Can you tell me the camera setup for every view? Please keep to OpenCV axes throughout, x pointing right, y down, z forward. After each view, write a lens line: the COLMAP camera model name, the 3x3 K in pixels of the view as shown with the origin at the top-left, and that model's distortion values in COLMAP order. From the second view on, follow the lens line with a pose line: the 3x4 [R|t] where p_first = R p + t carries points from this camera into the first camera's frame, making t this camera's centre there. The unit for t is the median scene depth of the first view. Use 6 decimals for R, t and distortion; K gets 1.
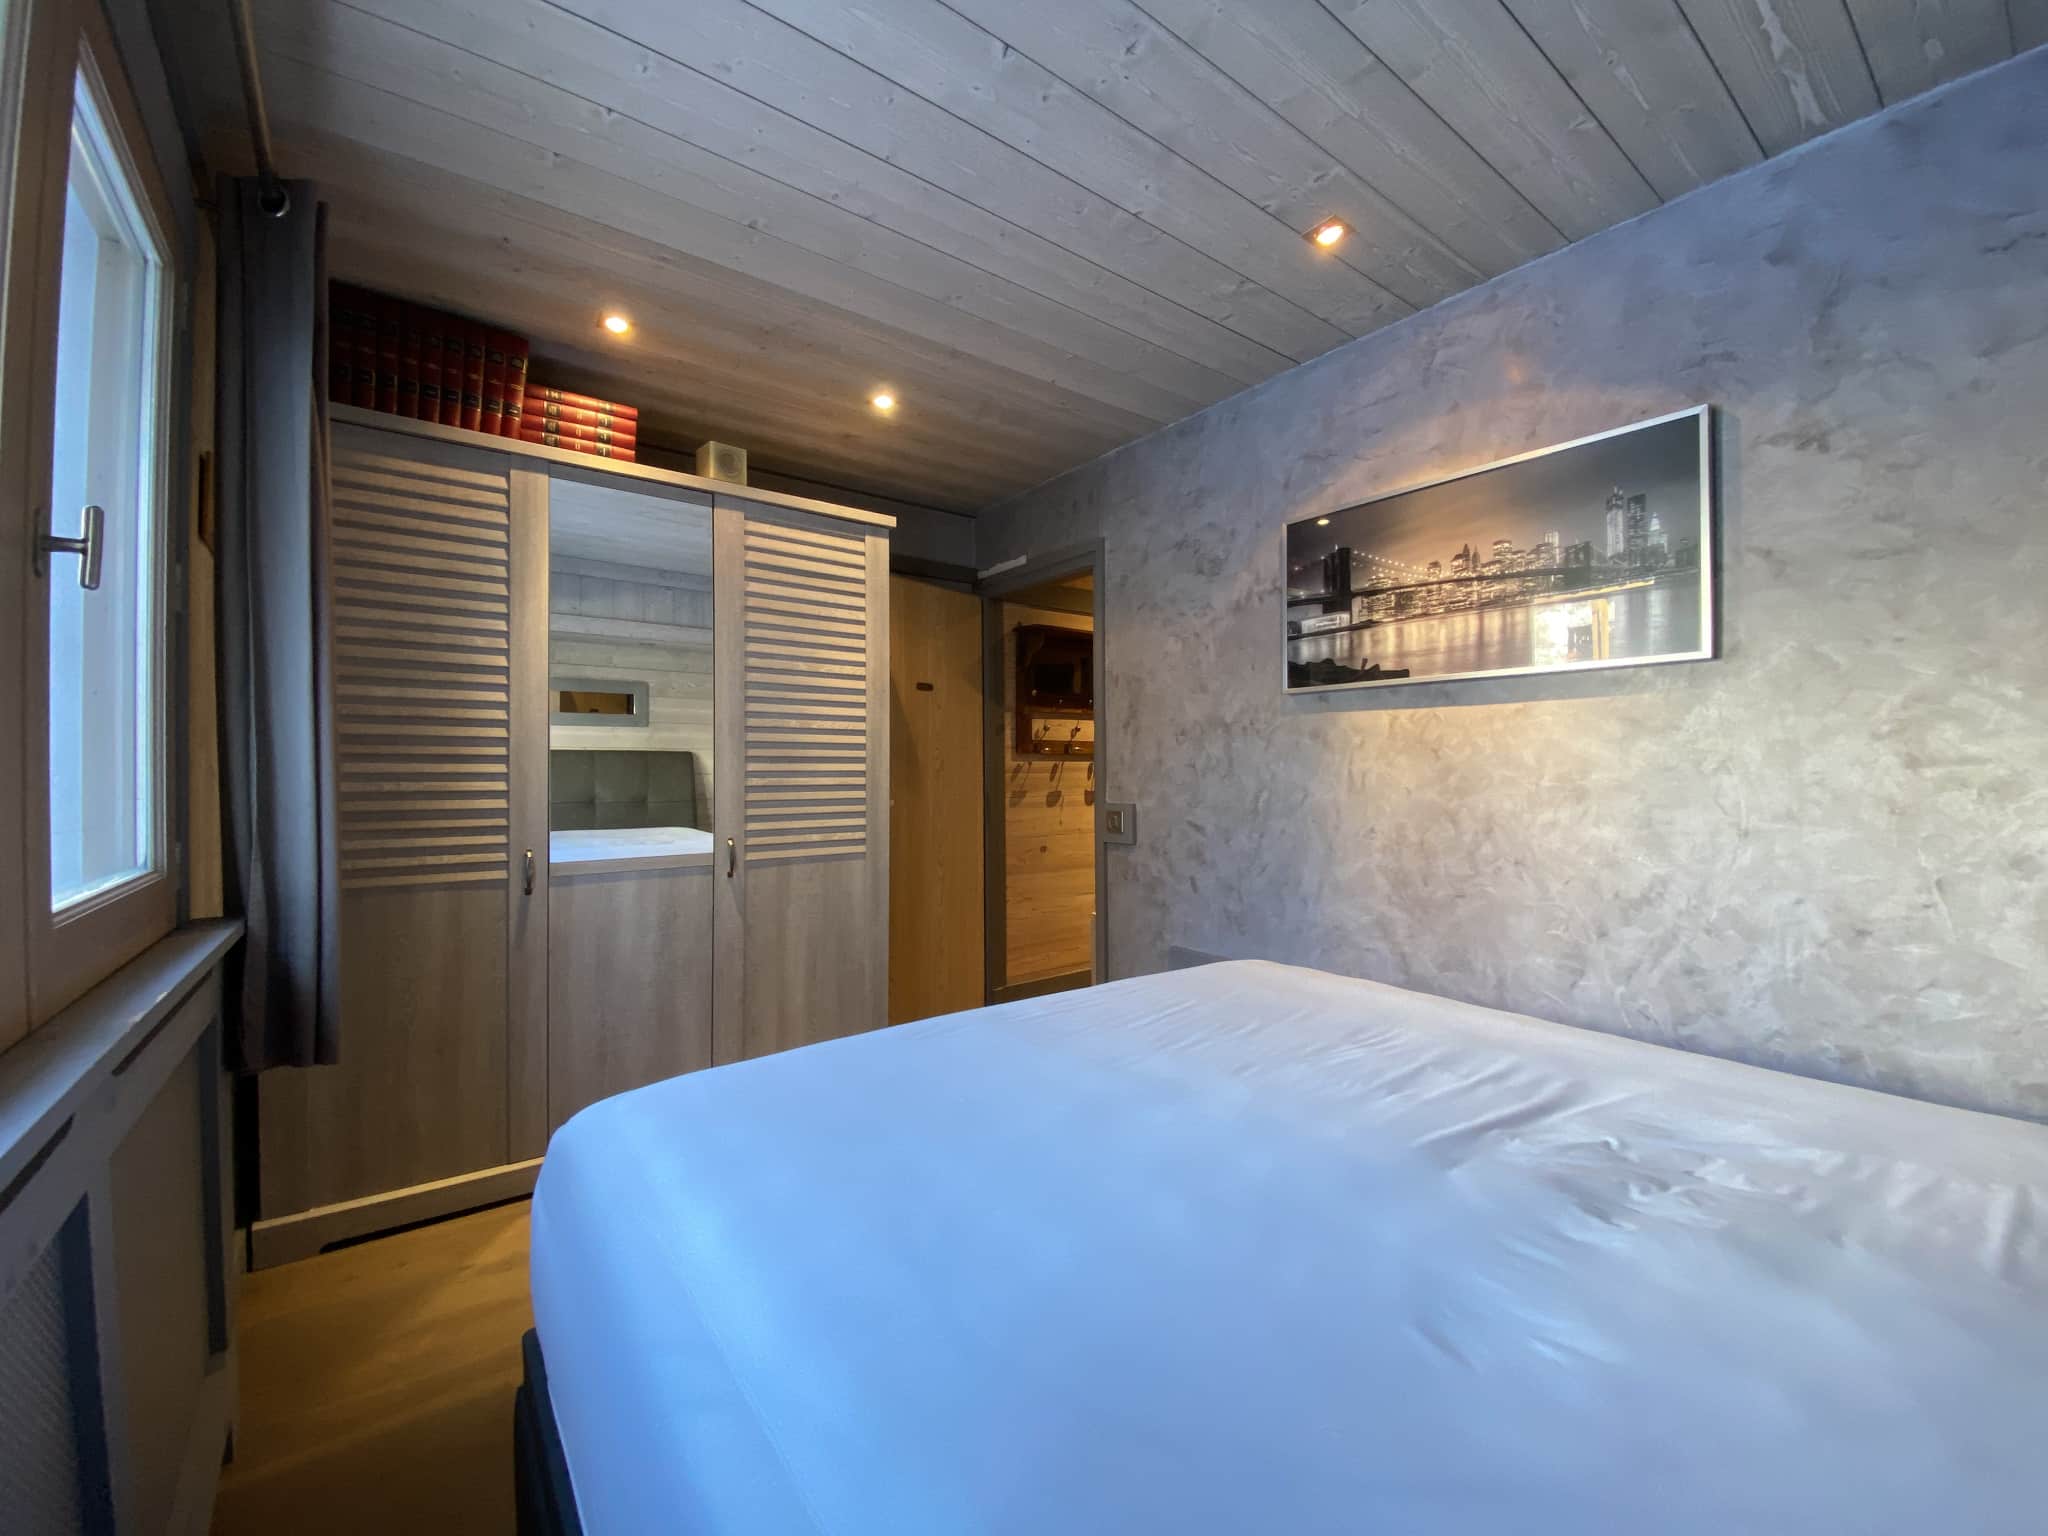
lens RADIAL K [[854.4, 0, 1024.8], [0, 854.4, 773.2], [0, 0, 1]] dist [-0.000036, -0.000004]
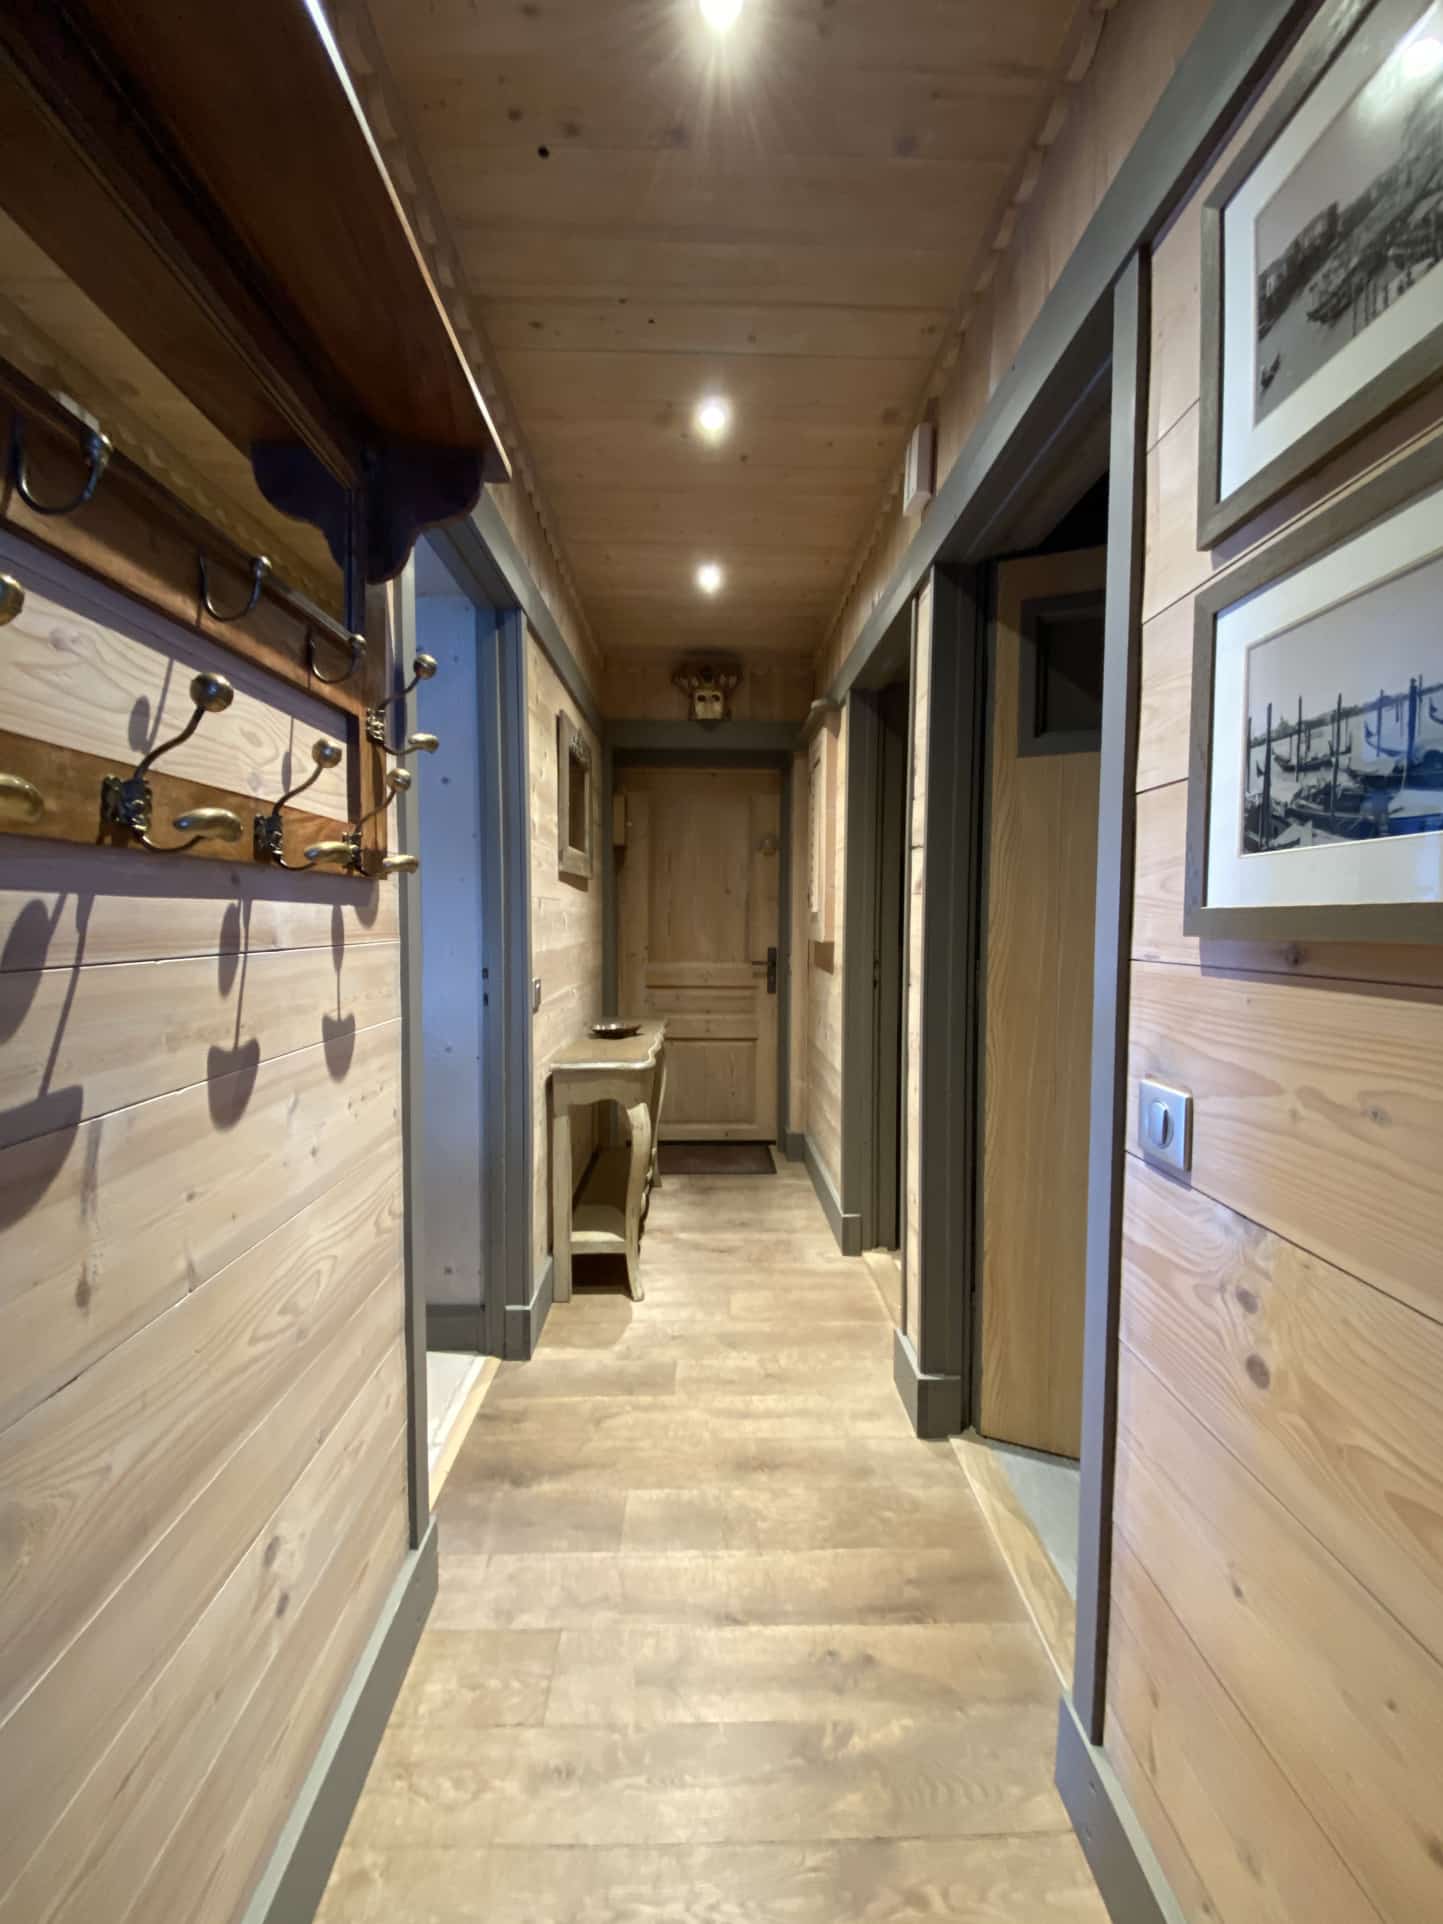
lens RADIAL K [[802.7, 0, 722.6], [0, 802.7, 963.2], [0, 0, 1]] dist [-0.000036, -0.000004]
pose [[-0.808400, -0.023230, 0.588175, -0.132769], [-0.004092, 0.999419, 0.033848, -0.006930], [-0.588619, 0.024956, -0.808025, 1.064238]]
